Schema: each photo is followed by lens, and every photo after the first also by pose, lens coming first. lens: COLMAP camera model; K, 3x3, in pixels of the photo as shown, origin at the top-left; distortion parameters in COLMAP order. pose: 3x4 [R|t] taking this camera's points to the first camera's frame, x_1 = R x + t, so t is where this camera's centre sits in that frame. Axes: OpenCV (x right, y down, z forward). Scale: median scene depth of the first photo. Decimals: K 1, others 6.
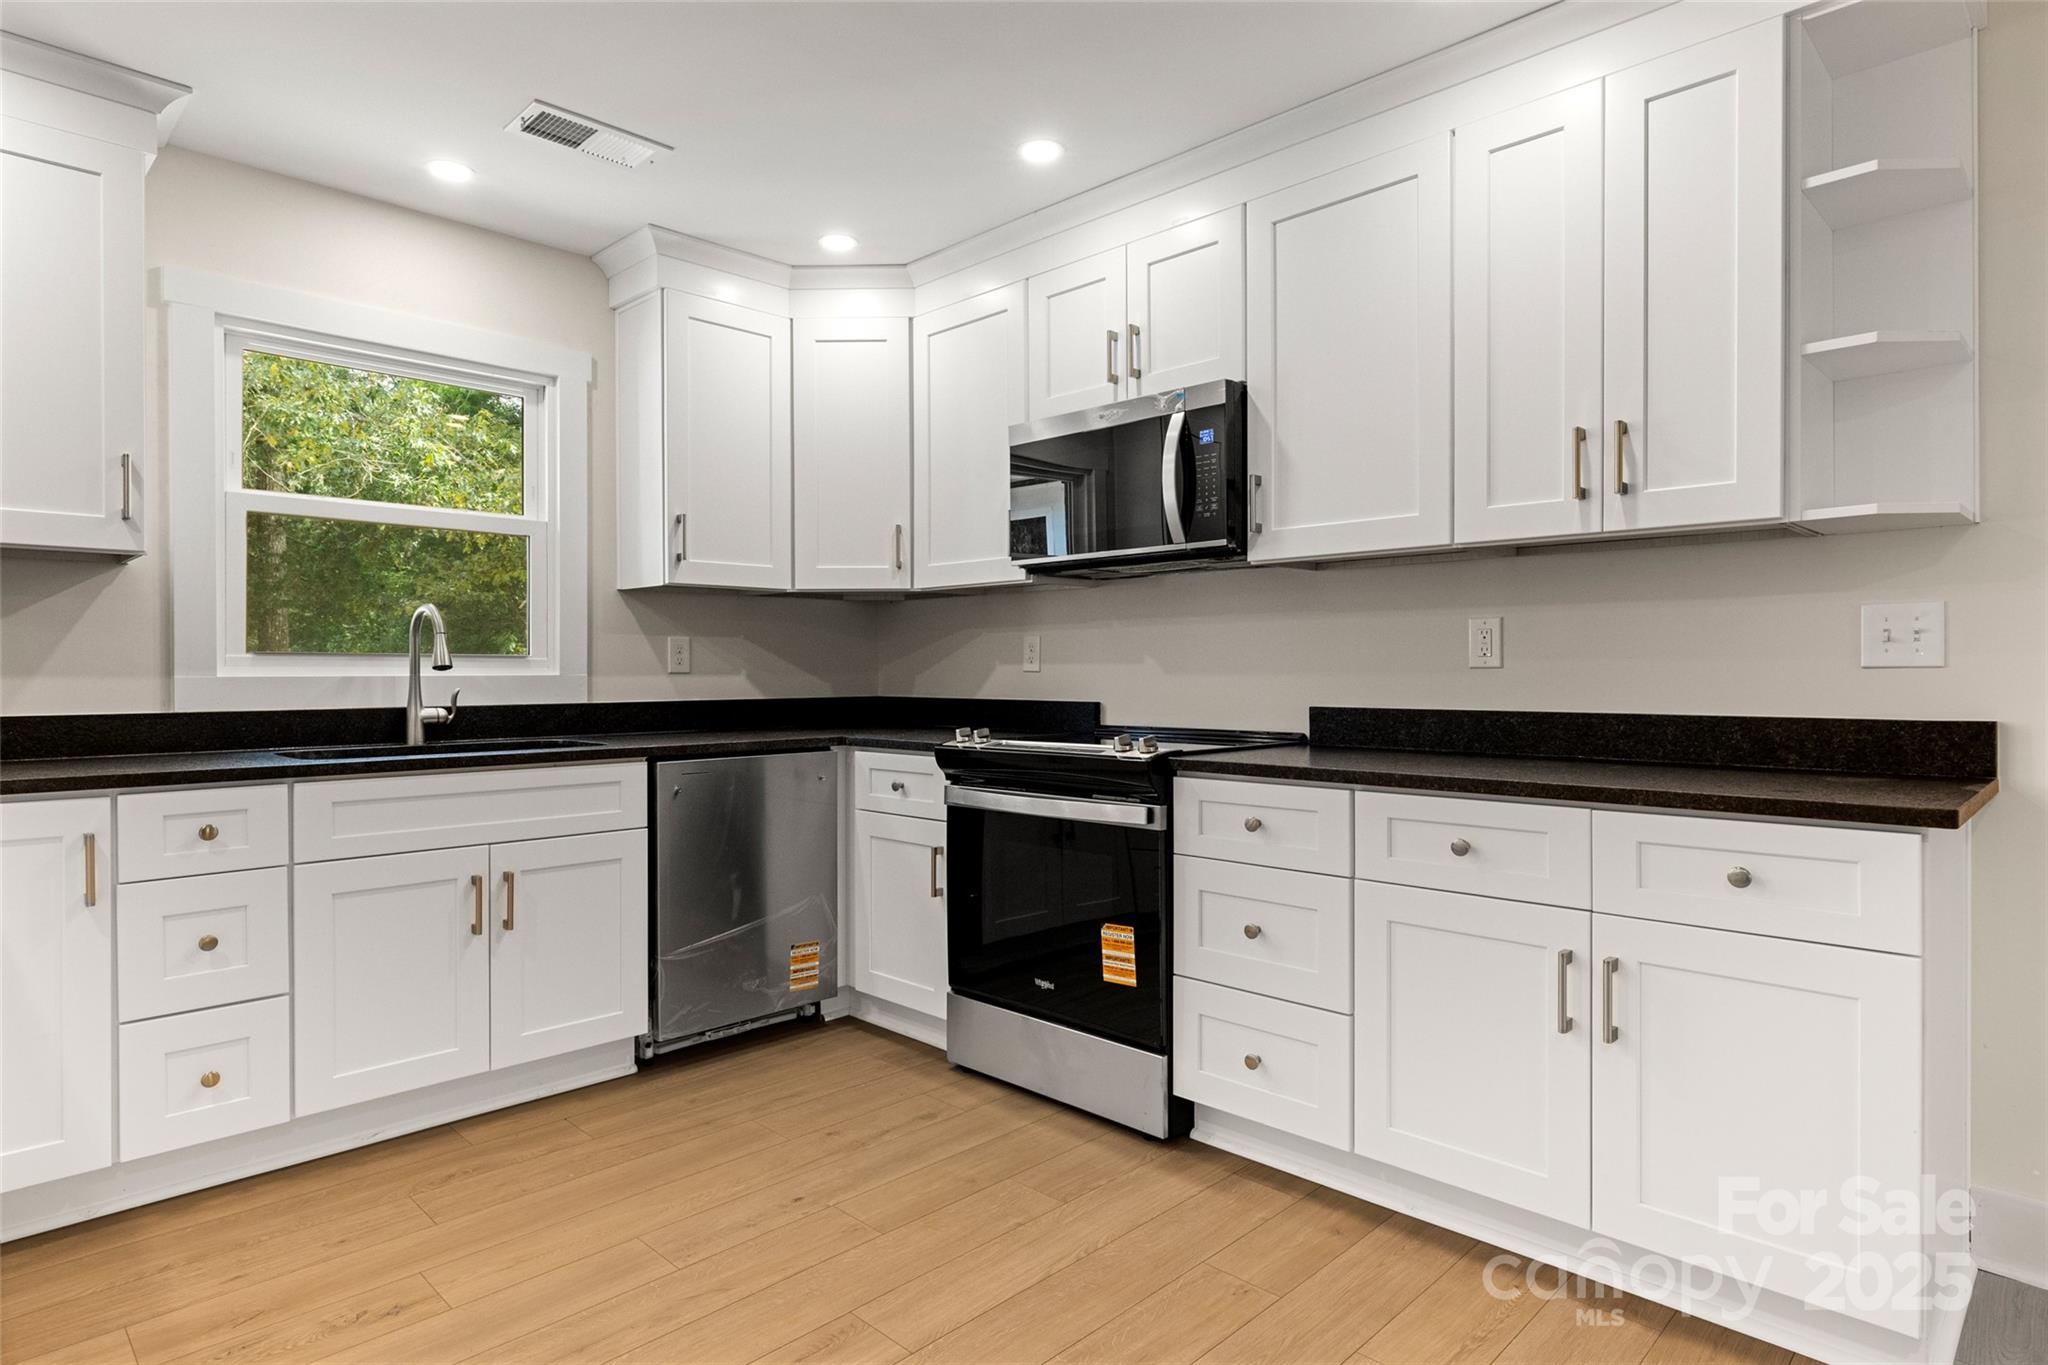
lens RADIAL K [[1110.5, 0, 1023.6], [0, 1110.5, 678.9], [0, 0, 1]] dist [-0.001349, -0.001563]
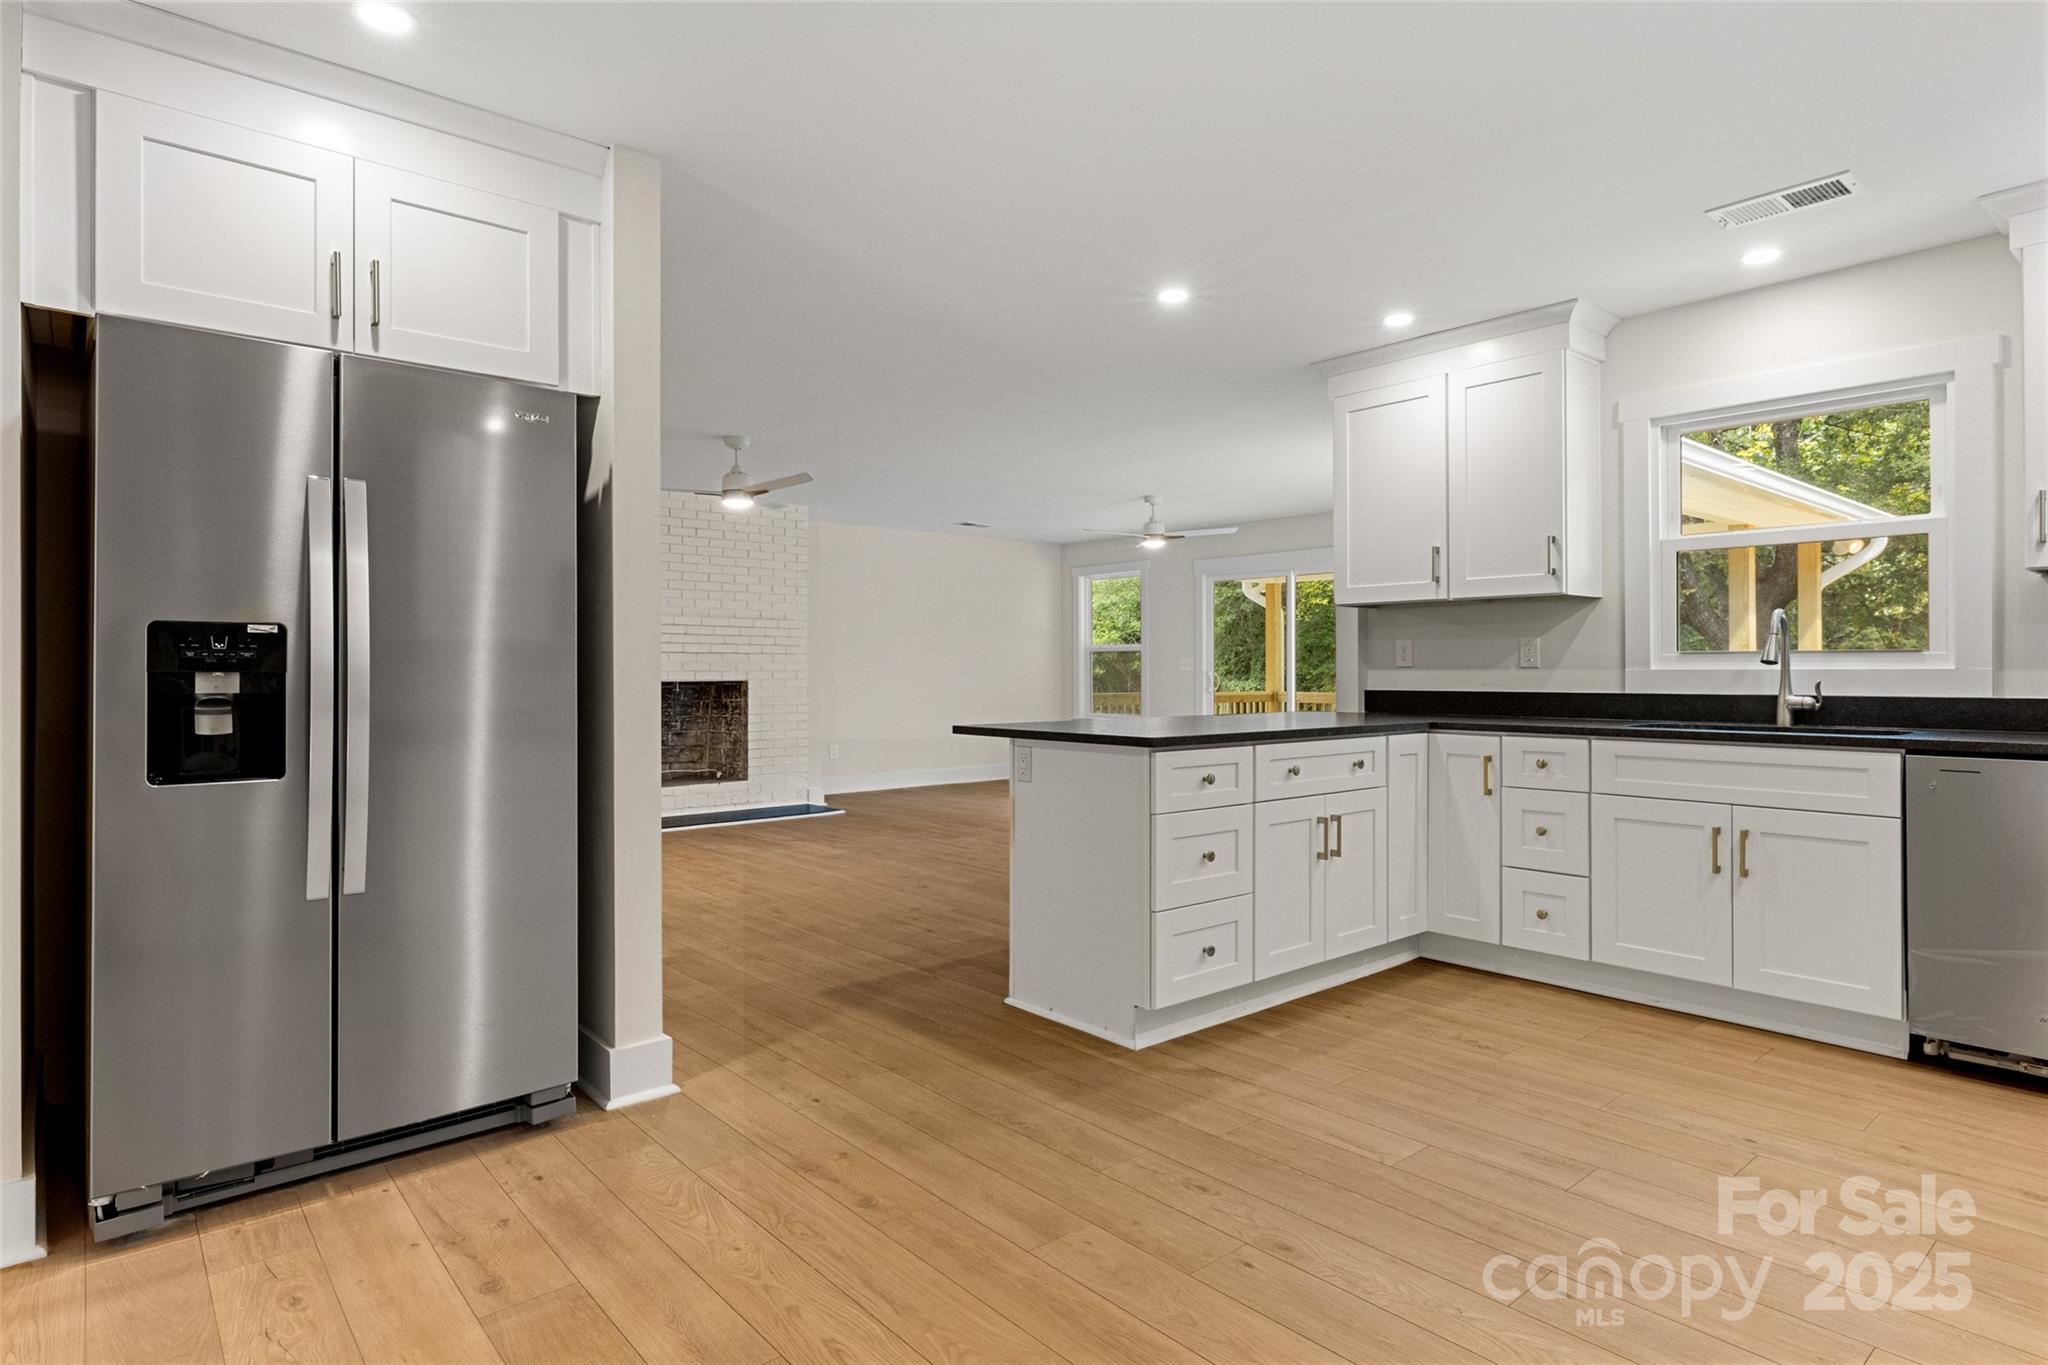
lens RADIAL K [[1110.5, 0, 1022.1], [0, 1110.5, 664.9], [0, 0, 1]] dist [-0.001349, -0.001563]
pose [[-0.080276, -0.002393, -0.996770, 0.784763], [-0.005126, 0.999985, -0.001988, -0.000633], [0.996759, 0.004950, -0.080287, 0.294800]]
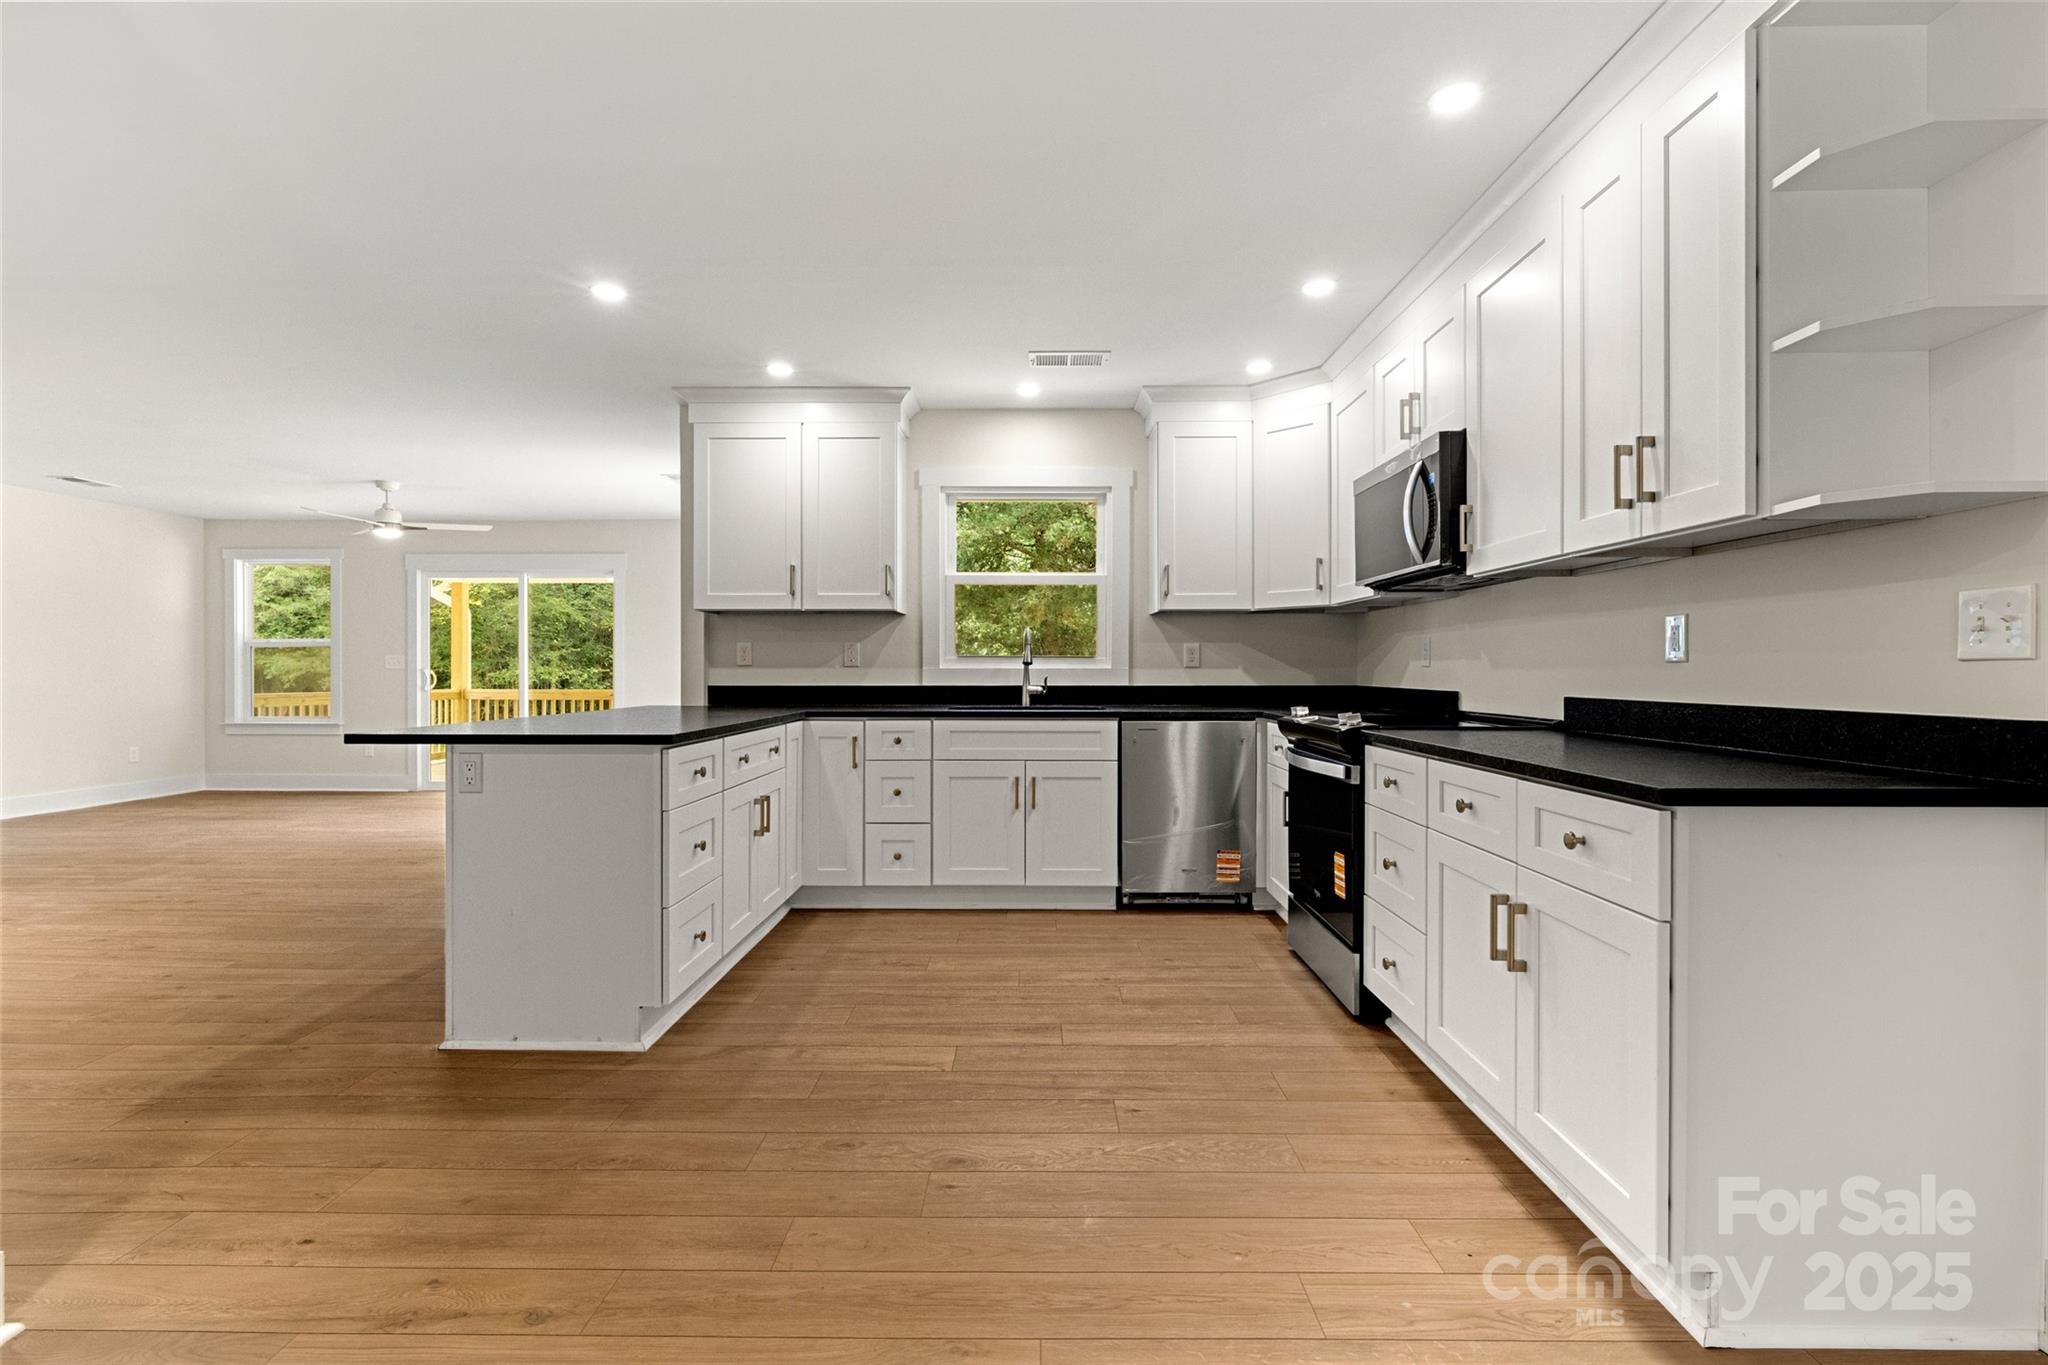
lens RADIAL K [[927.5, 0, 1037.8], [0, 927.5, 672.6], [0, 0, 1]] dist [-0.009025, 0.001220]
pose [[0.702335, 0.005558, -0.711825, 0.587558], [-0.007480, 0.999972, 0.000427, 0.004094], [0.711807, 0.005025, 0.702357, -0.050523]]
